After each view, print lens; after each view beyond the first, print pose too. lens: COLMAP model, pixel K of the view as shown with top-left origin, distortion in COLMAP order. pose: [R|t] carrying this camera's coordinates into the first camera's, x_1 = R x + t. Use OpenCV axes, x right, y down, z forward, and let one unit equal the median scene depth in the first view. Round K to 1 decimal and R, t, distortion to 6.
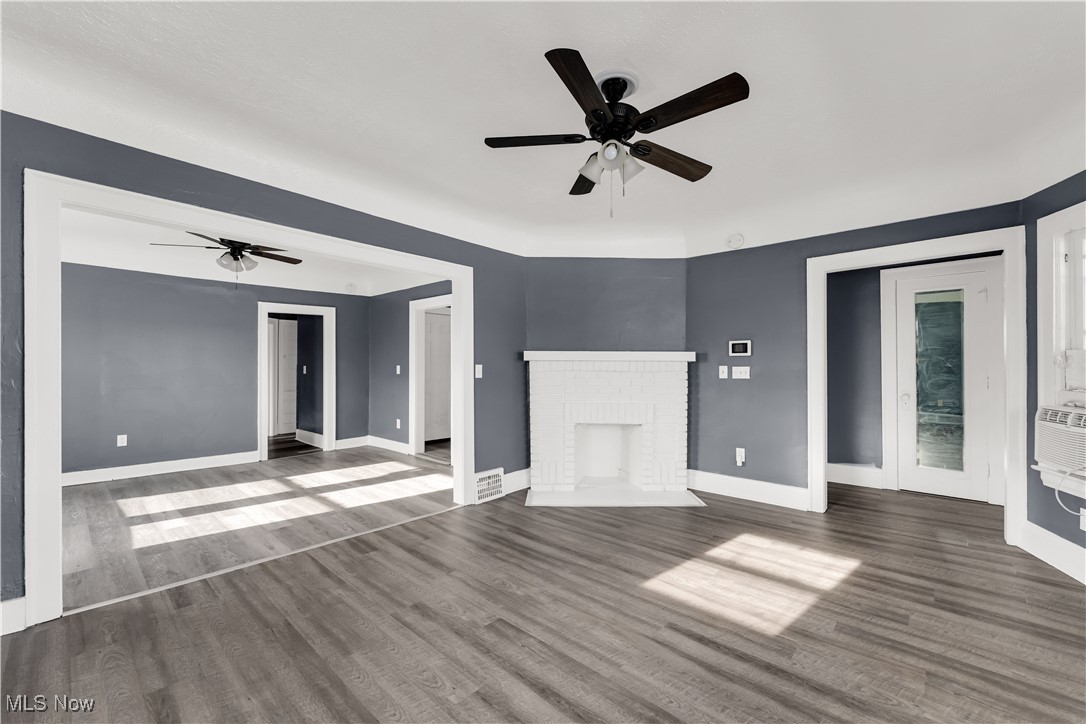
lens RADIAL K [[439.3, 0, 542.4], [0, 439.3, 362.2], [0, 0, 1]] dist [-0.002201, -0.000665]
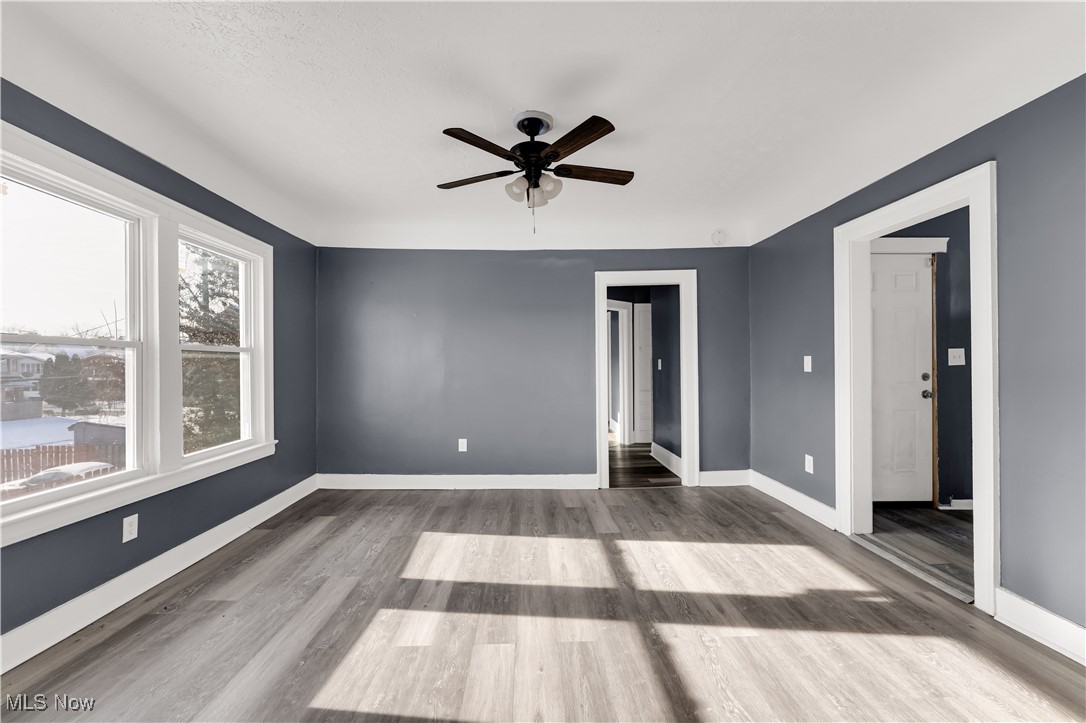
lens RADIAL K [[439.3, 0, 540.7], [0, 439.3, 360.4], [0, 0, 1]] dist [-0.002201, -0.000665]
pose [[0.694879, -0.009523, -0.719064, -0.279657], [0.014839, 0.999889, 0.001098, 0.013368], [0.718974, -0.011434, 0.694943, 0.646724]]
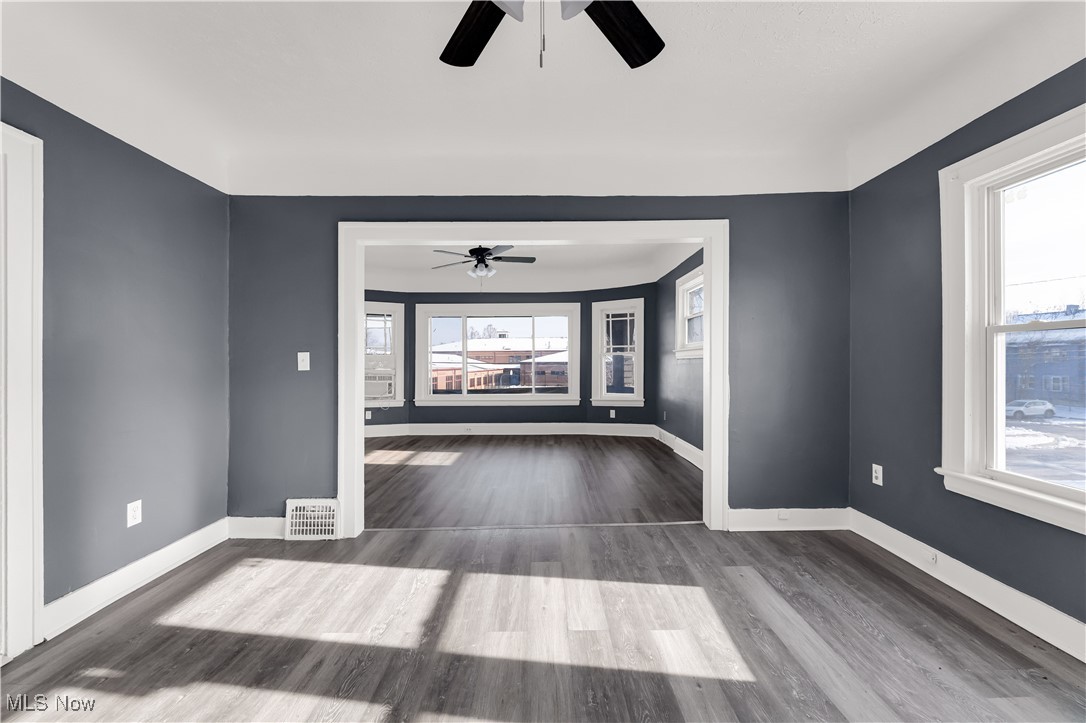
lens RADIAL K [[439.3, 0, 544.1], [0, 439.3, 360.6], [0, 0, 1]] dist [-0.002201, -0.000665]
pose [[-0.676154, 0.005154, 0.736742, -1.015056], [-0.002871, 0.999950, -0.009630, 0.026699], [-0.736755, -0.008627, -0.676105, 1.332945]]
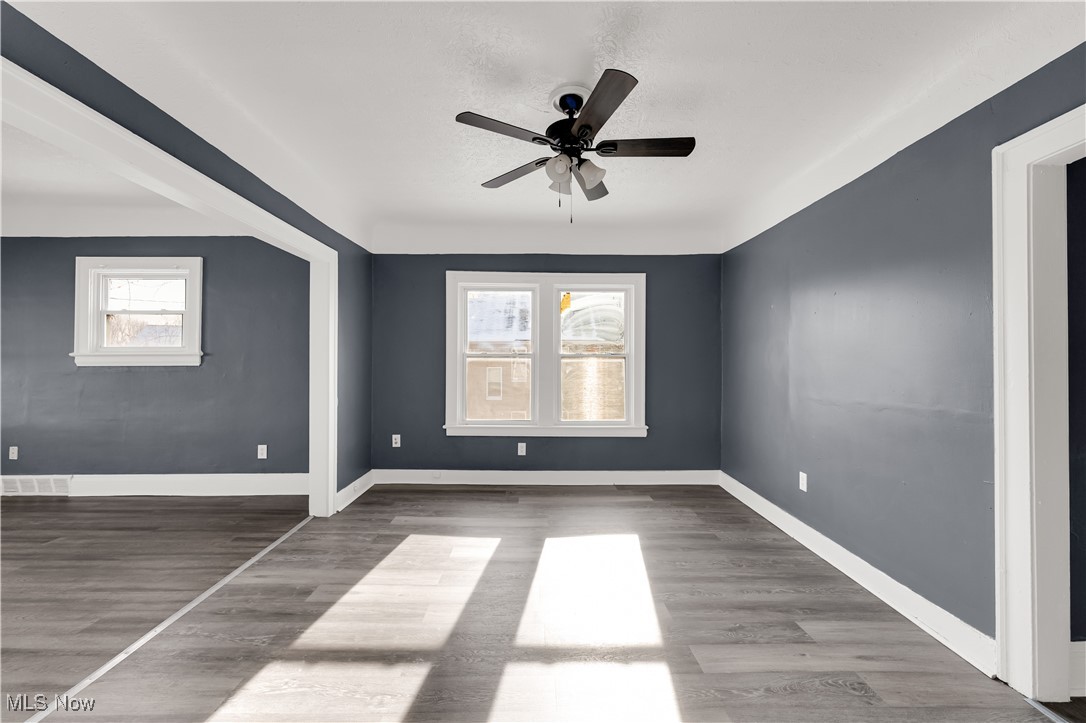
lens RADIAL K [[439.3, 0, 543.9], [0, 439.3, 364.7], [0, 0, 1]] dist [-0.002201, -0.000665]
pose [[-0.721619, -0.000136, -0.692291, -0.328596], [0.005802, 0.999964, -0.006245, 0.016629], [0.692266, -0.008523, -0.721592, 1.539525]]
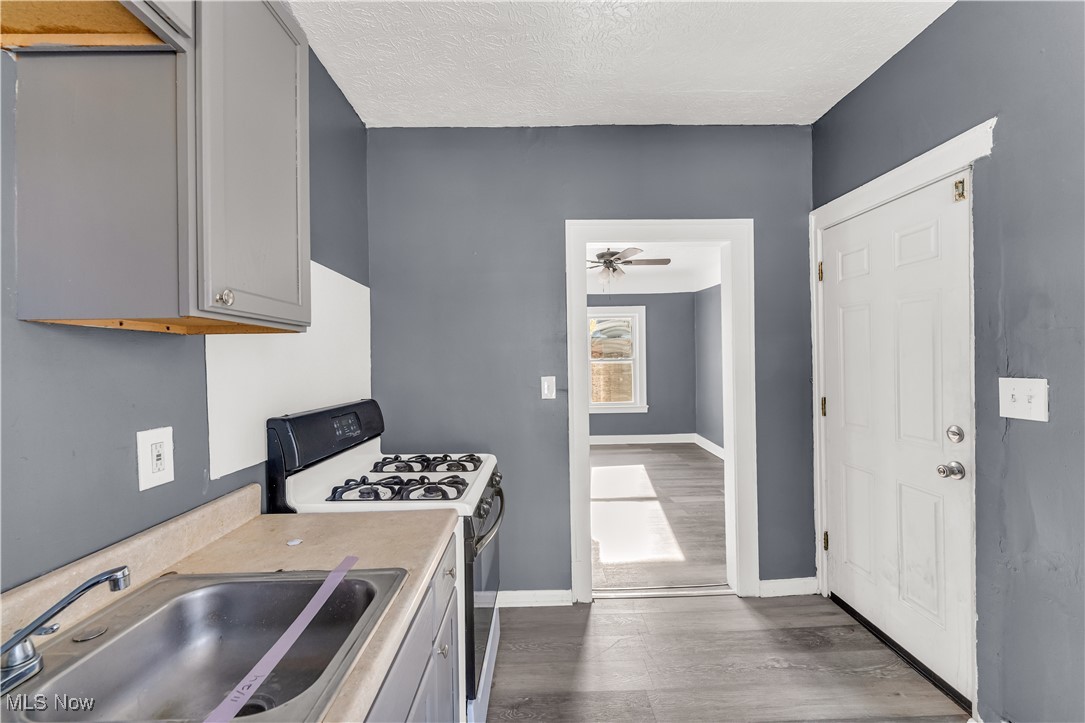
lens RADIAL K [[438.9, 0, 539.2], [0, 438.9, 361.4], [0, 0, 1]] dist [-0.002201, -0.000665]
pose [[-0.725590, 0.018605, -0.687875, 0.215280], [0.021870, 0.999753, 0.003972, -0.022041], [0.687779, -0.012162, -0.725818, 1.883365]]
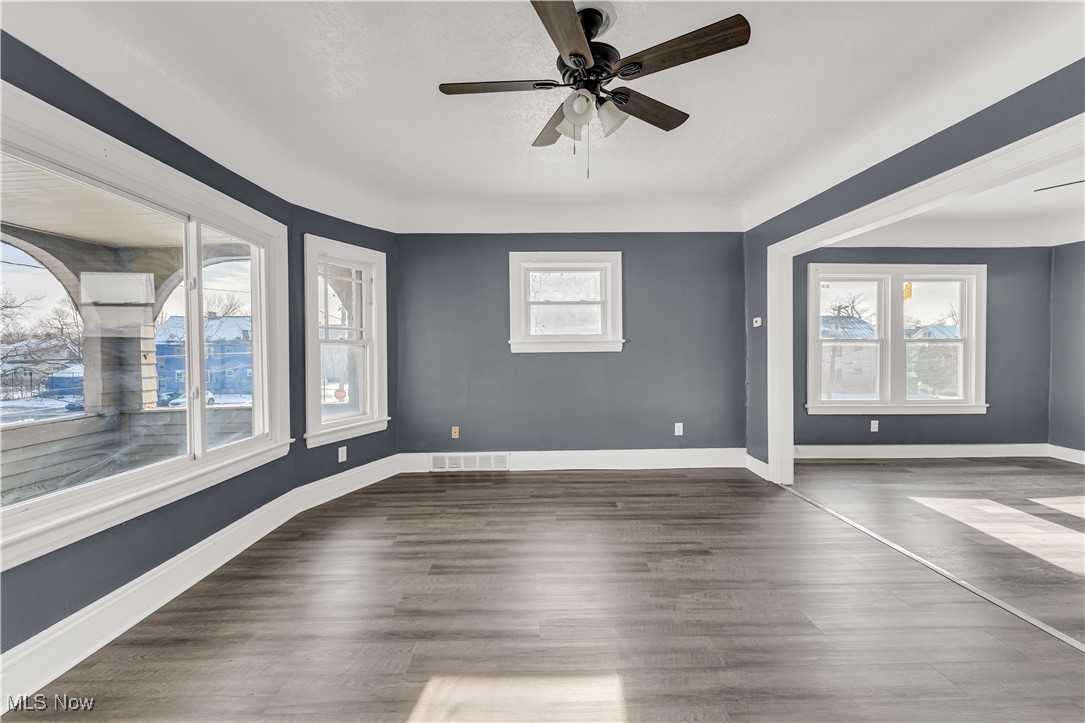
lens RADIAL K [[438.9, 0, 542.1], [0, 438.9, 363.2], [0, 0, 1]] dist [-0.002201, -0.000665]
pose [[-0.716896, 0.019255, -0.696914, 0.484770], [0.013020, 0.999814, 0.014231, 0.019510], [0.697059, 0.001128, -0.717013, 0.896578]]
